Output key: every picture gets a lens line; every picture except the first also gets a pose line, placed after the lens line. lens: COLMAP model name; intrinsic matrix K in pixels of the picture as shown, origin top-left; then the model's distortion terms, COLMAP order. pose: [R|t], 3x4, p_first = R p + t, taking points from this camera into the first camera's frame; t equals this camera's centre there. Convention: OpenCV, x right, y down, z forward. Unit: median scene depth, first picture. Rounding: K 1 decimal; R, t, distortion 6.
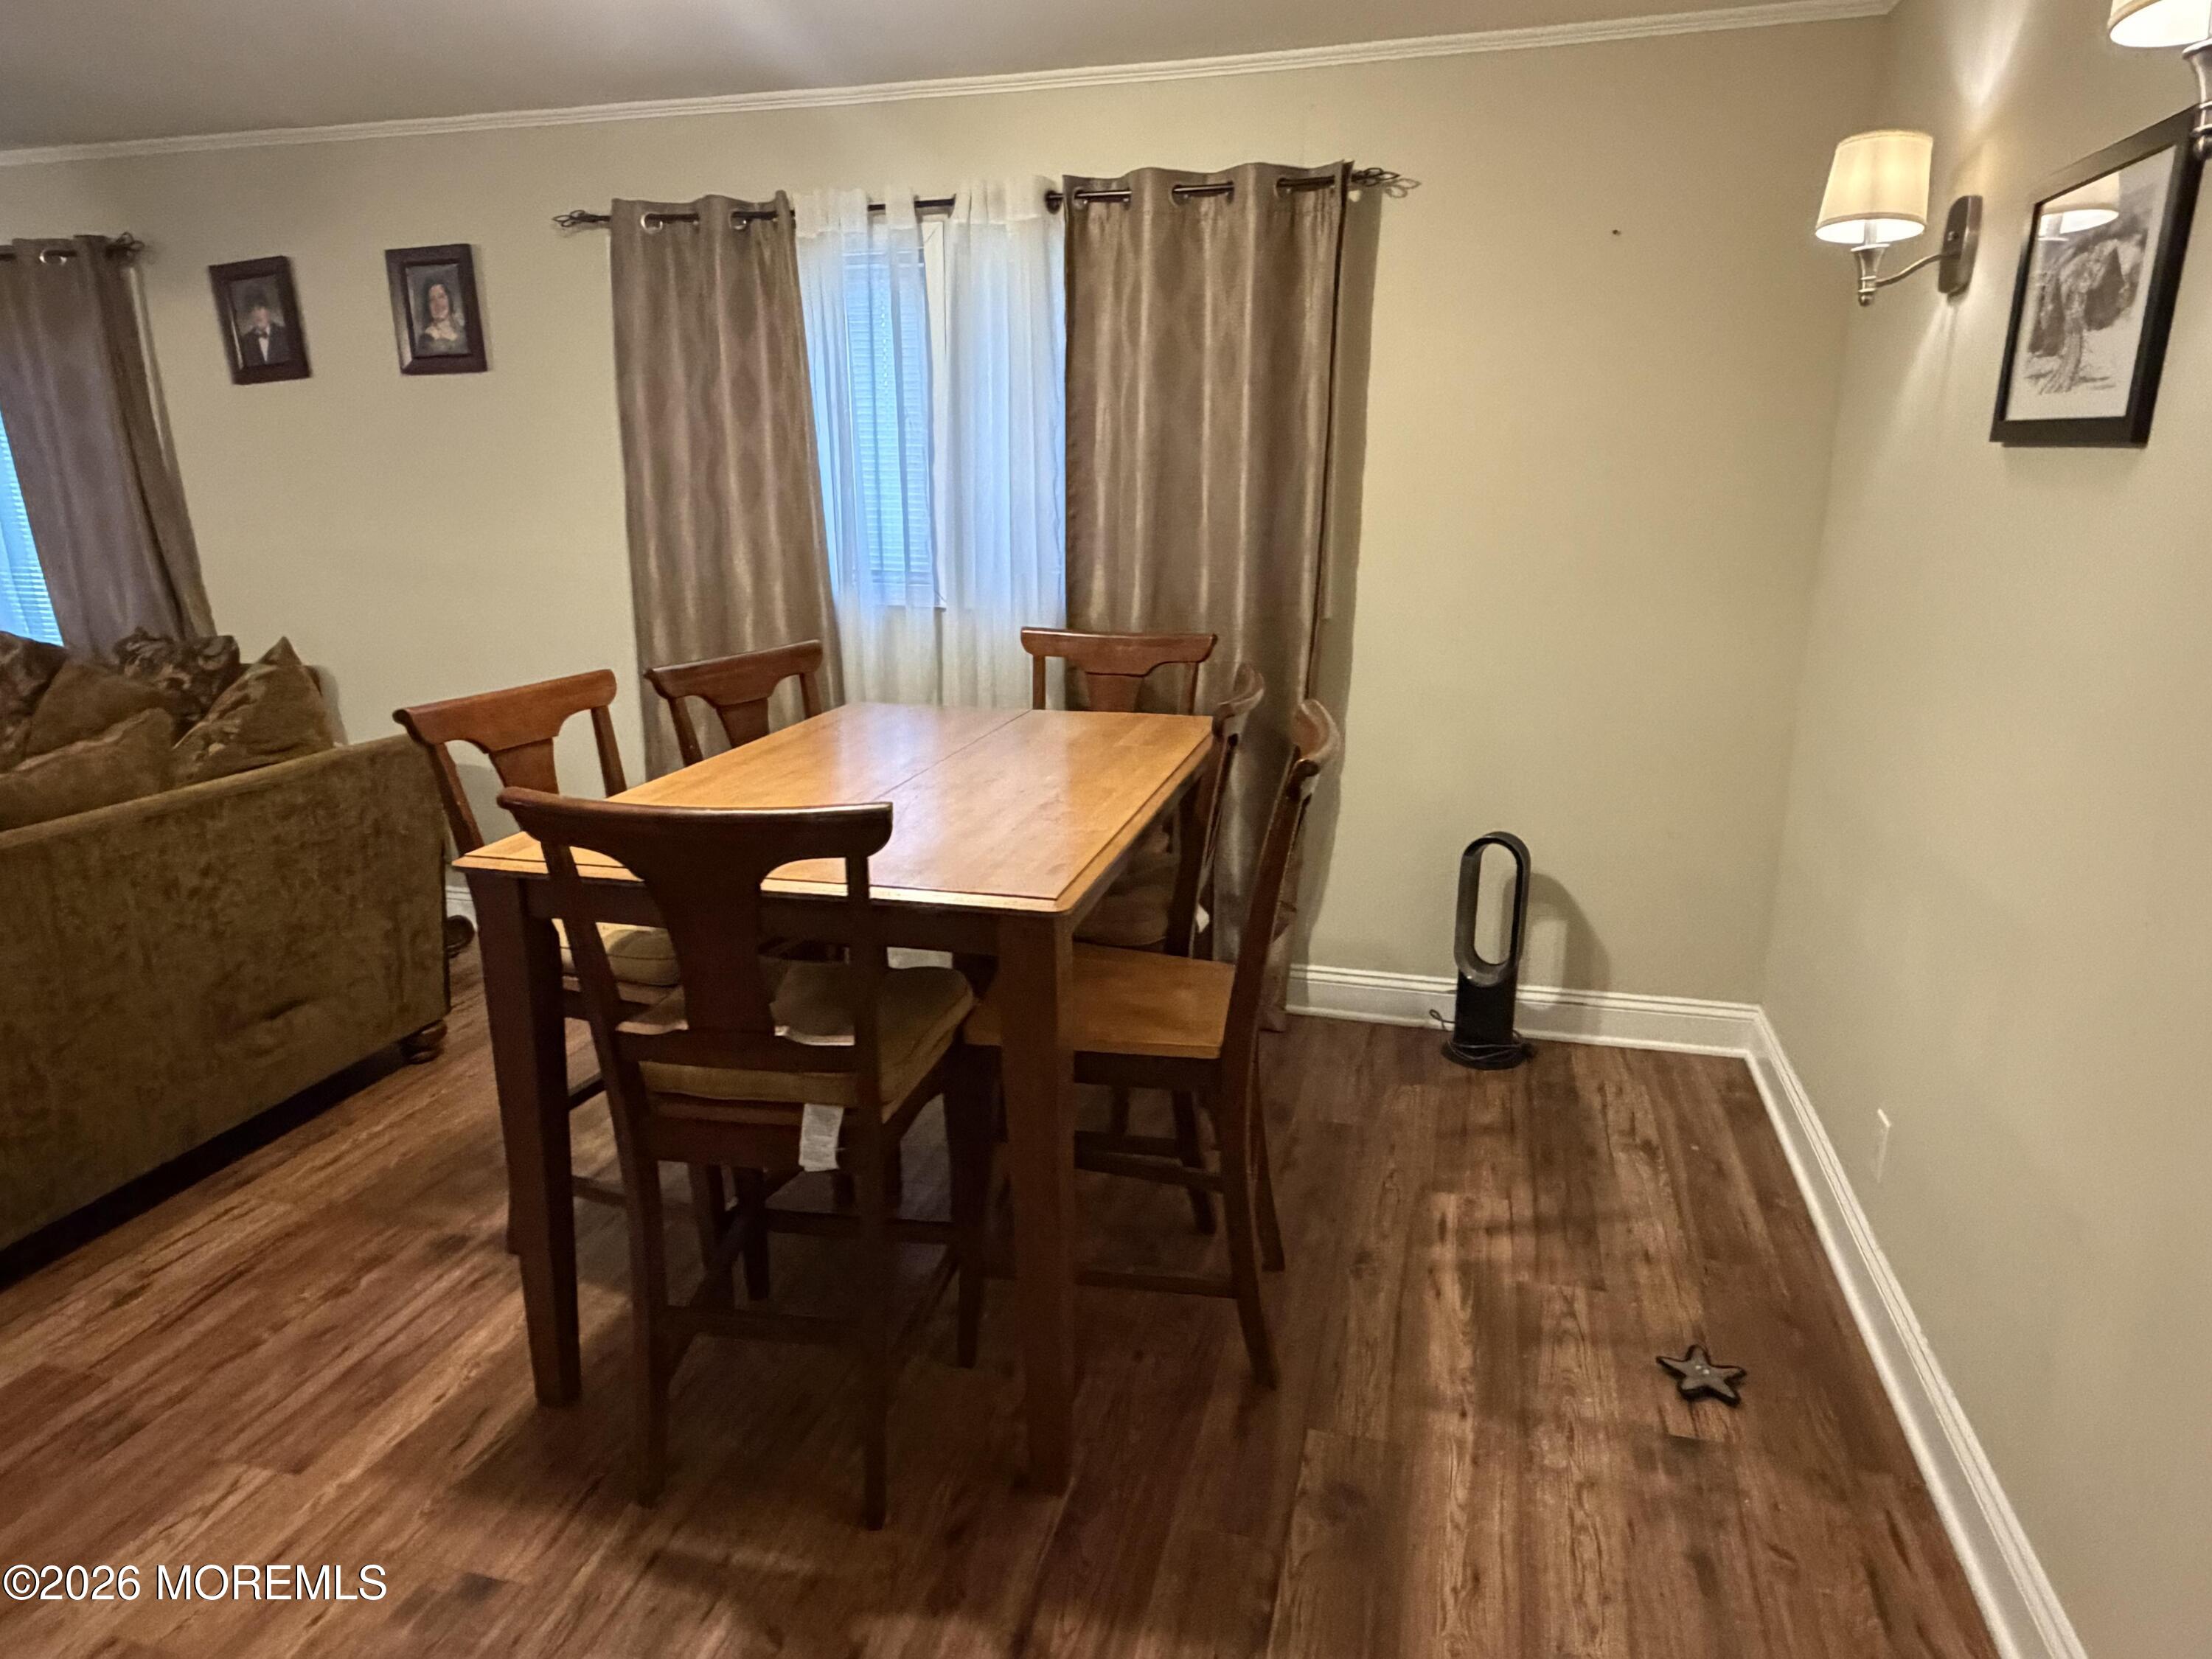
lens RADIAL K [[1365.2, 0, 1103.3], [0, 1365.2, 841.7], [0, 0, 1]] dist [0.002915, 0.003005]
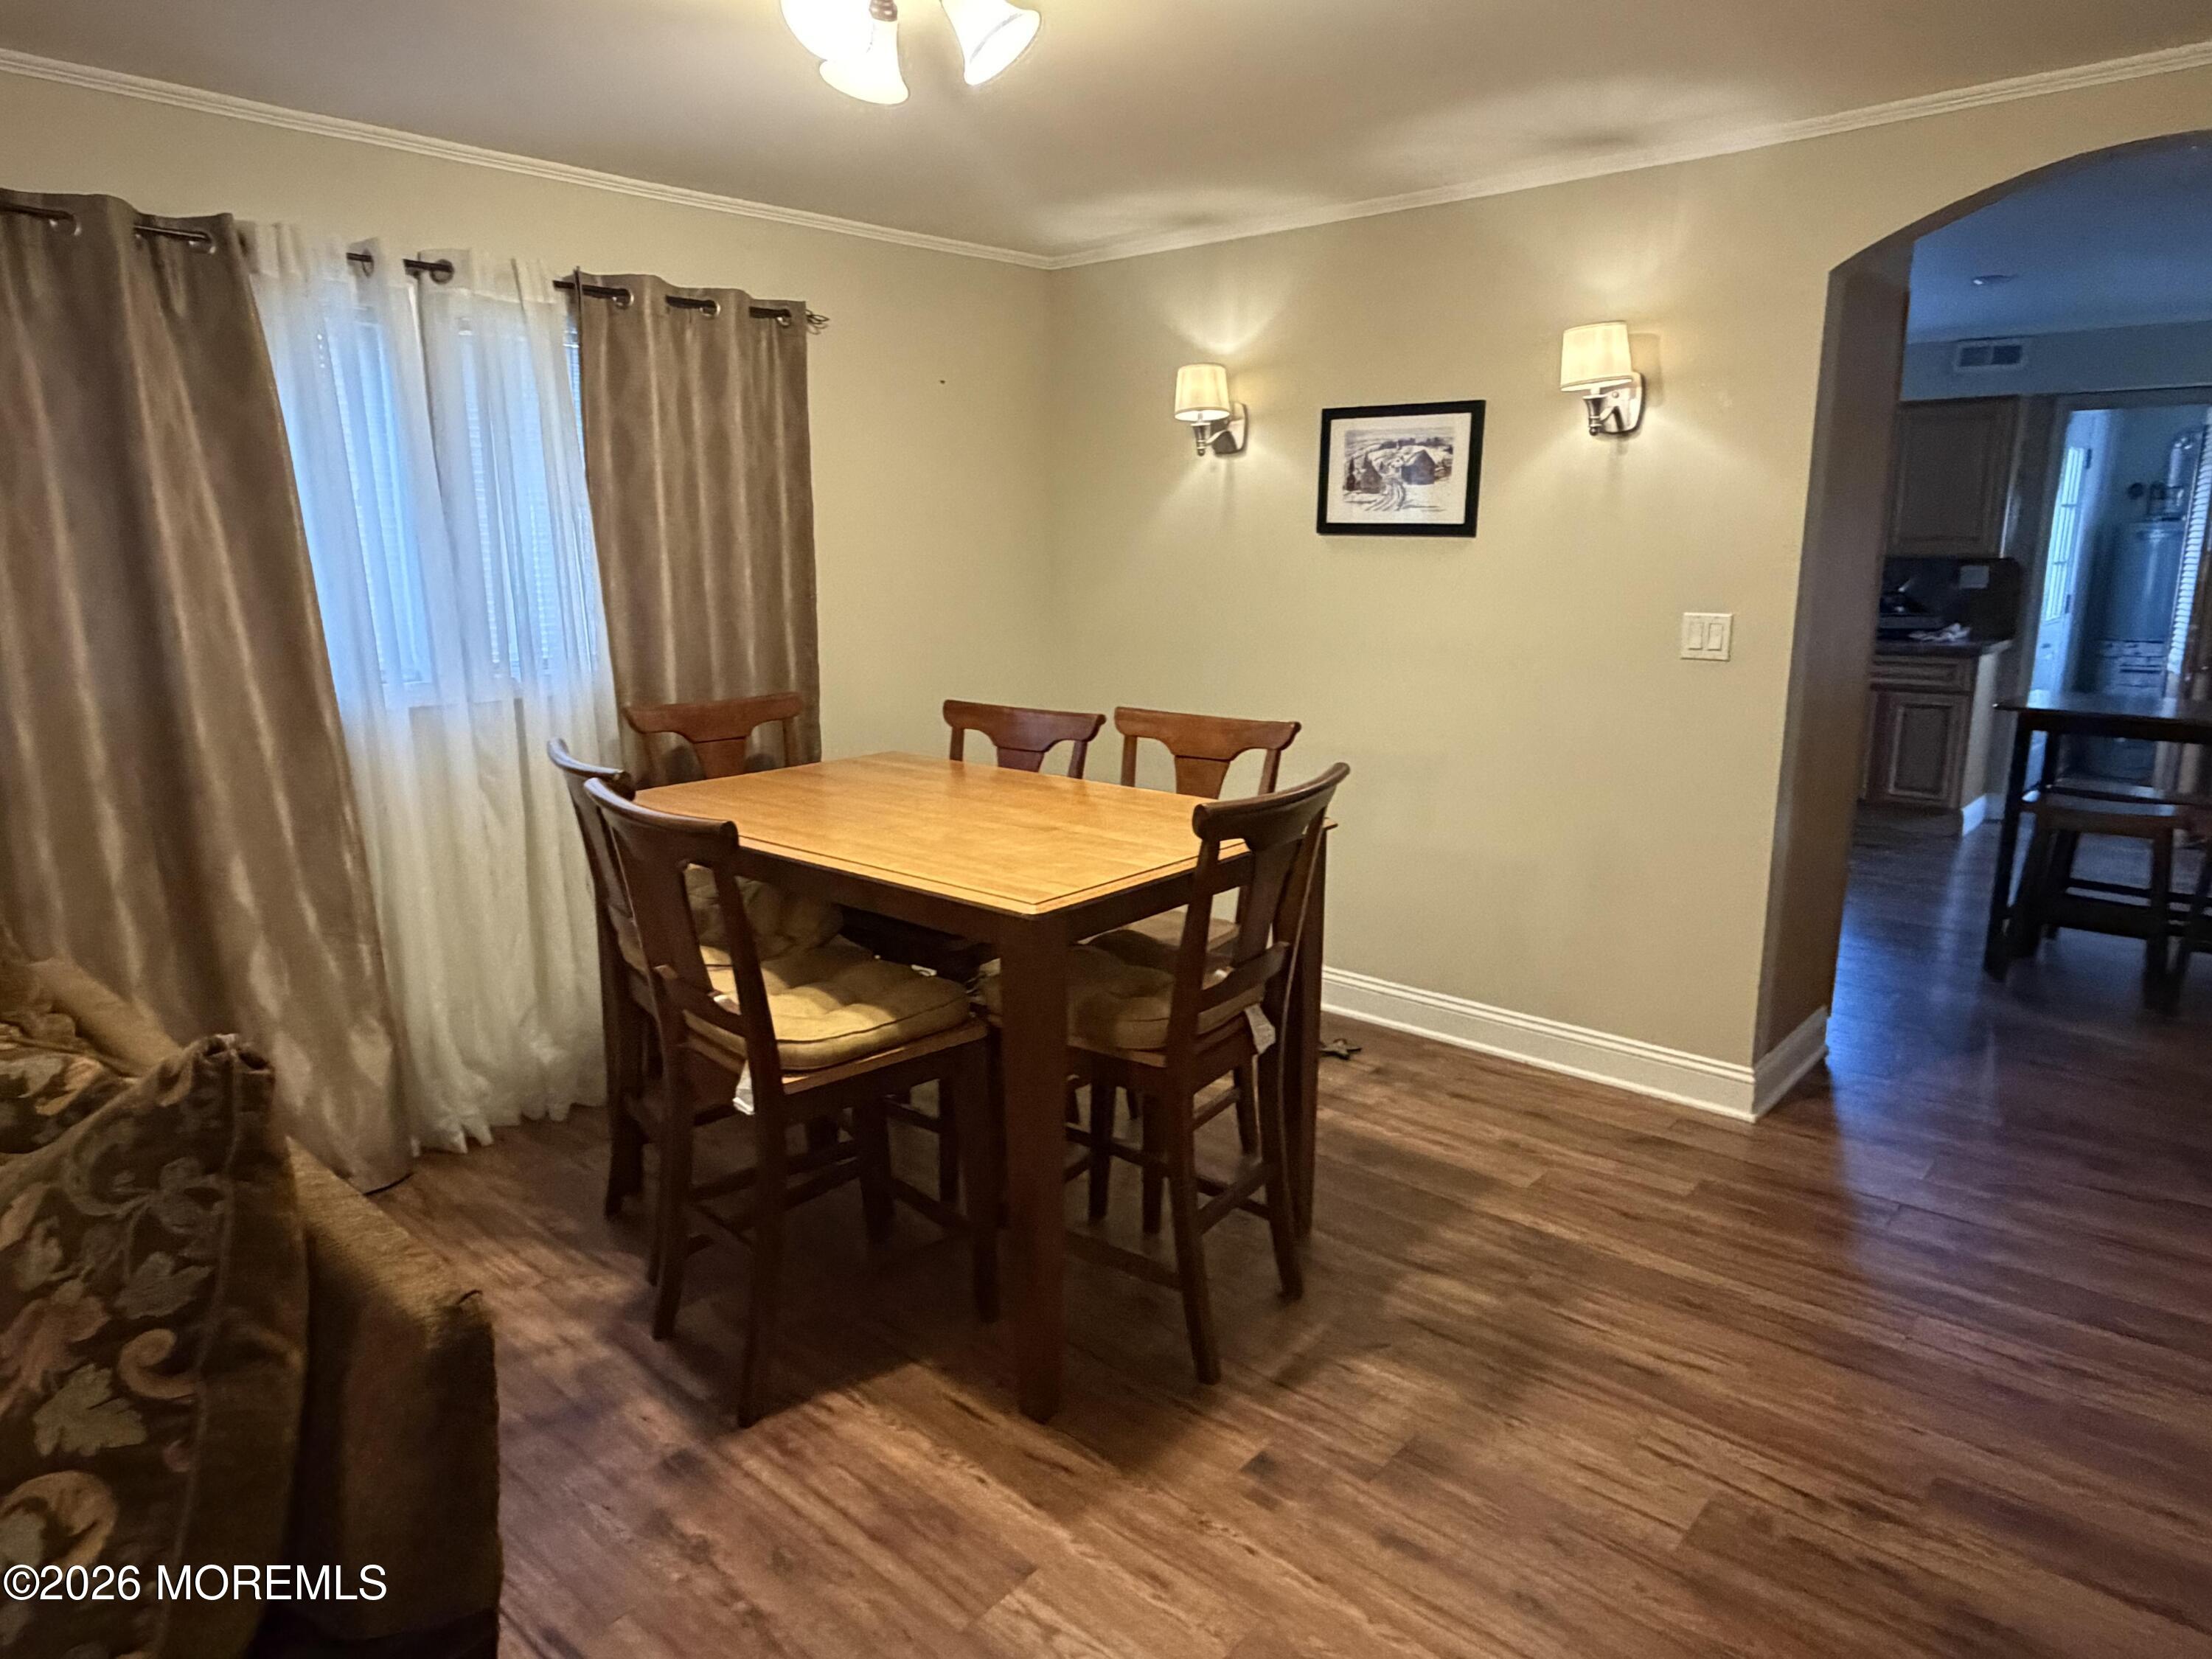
lens RADIAL K [[1365.2, 0, 1097.1], [0, 1365.2, 828.5], [0, 0, 1]] dist [0.002915, 0.003005]
pose [[0.451563, -0.185560, 0.872730, -0.840343], [0.241831, 0.966976, 0.080472, -0.073687], [-0.858841, 0.174715, 0.481525, 0.255540]]
